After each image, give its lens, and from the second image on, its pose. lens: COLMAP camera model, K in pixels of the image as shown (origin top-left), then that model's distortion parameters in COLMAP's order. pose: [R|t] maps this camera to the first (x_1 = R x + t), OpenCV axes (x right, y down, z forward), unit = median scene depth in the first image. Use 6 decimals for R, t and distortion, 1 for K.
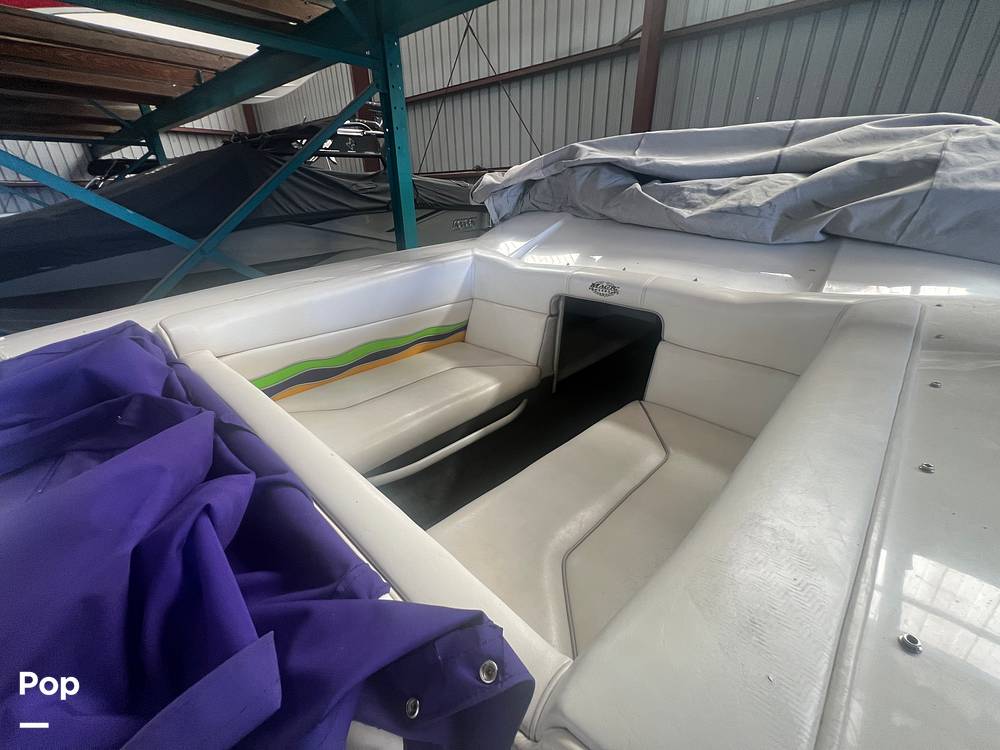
lens RADIAL K [[400.6, 0, 498.3], [0, 400.6, 377.8], [0, 0, 1]] dist [-0.003308, 0.001081]
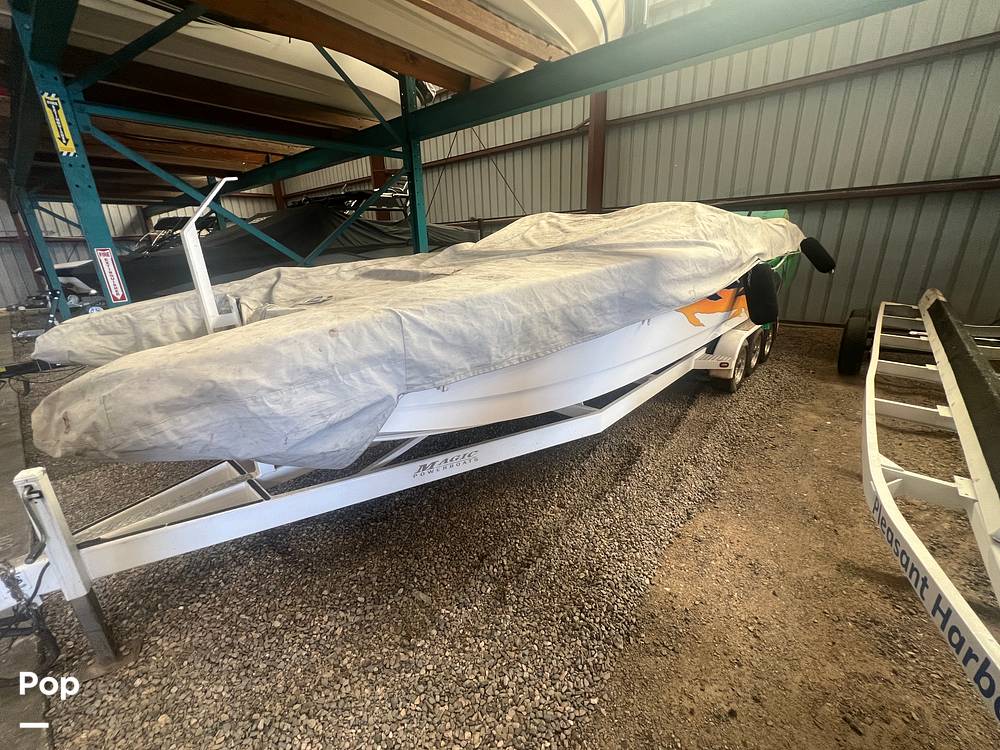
lens RADIAL K [[408.4, 0, 500.0], [0, 408.4, 375.0], [0, 0, 1]] dist [0.002055, 0.000166]
pose [[0.999771, -0.020594, 0.005746, 0.022276], [0.021138, 0.992455, -0.120773, 0.144010], [-0.003216, 0.120867, 0.992663, -0.258684]]
